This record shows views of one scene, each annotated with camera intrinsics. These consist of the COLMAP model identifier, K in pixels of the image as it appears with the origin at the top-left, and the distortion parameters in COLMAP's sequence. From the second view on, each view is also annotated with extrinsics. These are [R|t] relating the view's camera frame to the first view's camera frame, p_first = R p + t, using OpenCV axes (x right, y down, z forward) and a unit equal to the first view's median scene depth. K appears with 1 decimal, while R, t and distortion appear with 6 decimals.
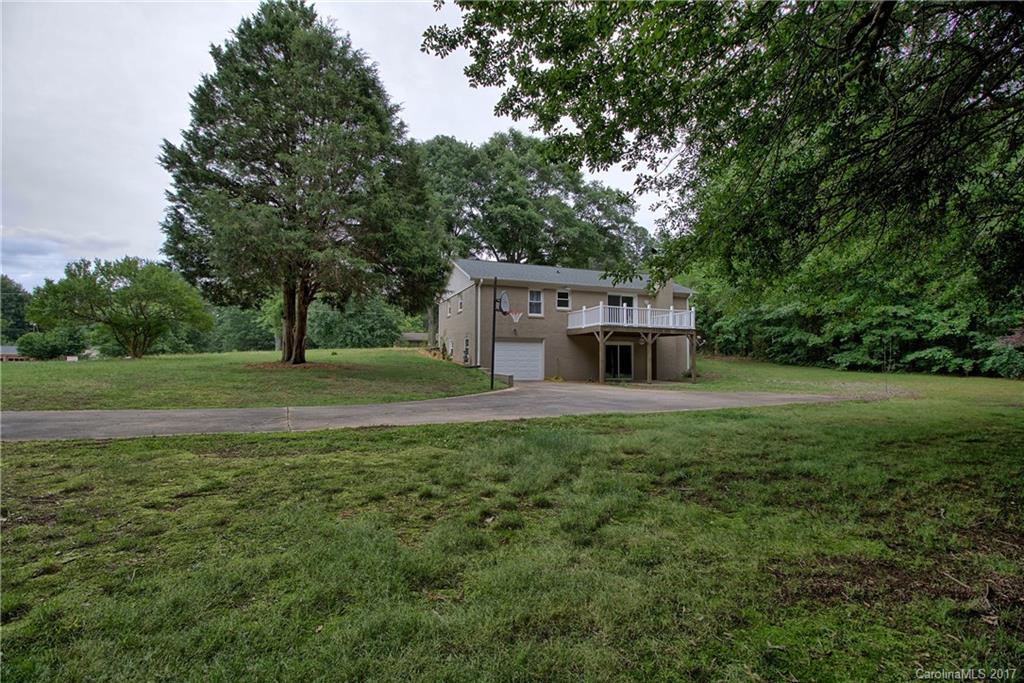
lens RADIAL K [[473.4, 0, 514.2], [0, 473.4, 343.4], [0, 0, 1]] dist [-0.009184, -0.007078]
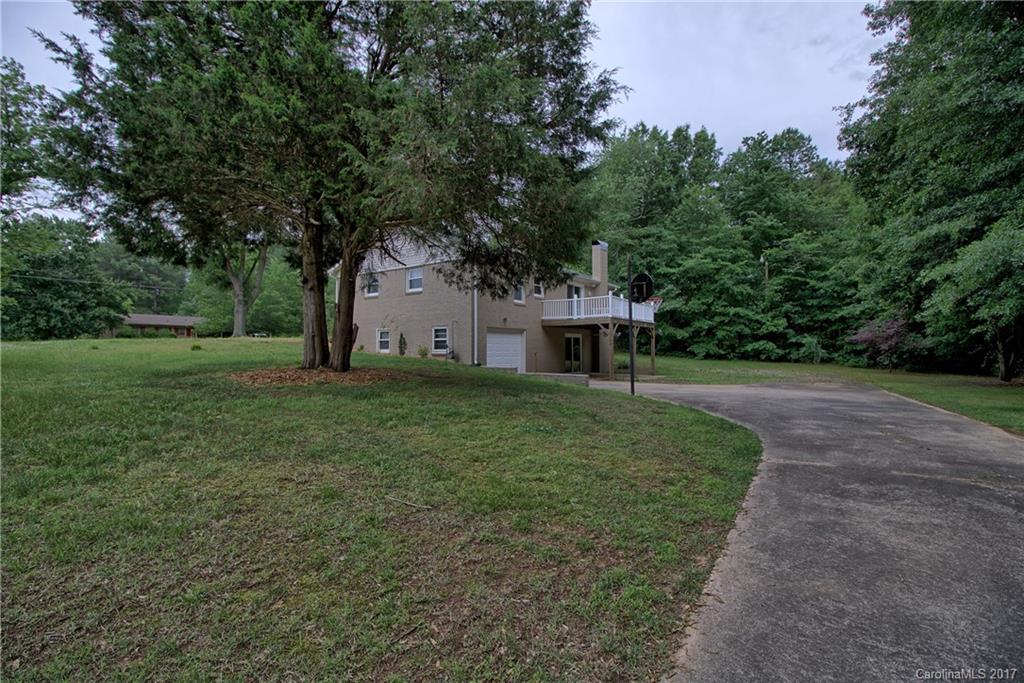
lens RADIAL K [[473.4, 0, 511.7], [0, 473.4, 342.8], [0, 0, 1]] dist [-0.009184, -0.007078]
pose [[0.828439, -0.000469, 0.560078, -0.418621], [-0.013911, 0.999674, 0.021413, -0.004002], [-0.559906, -0.025531, 0.828163, 0.282670]]
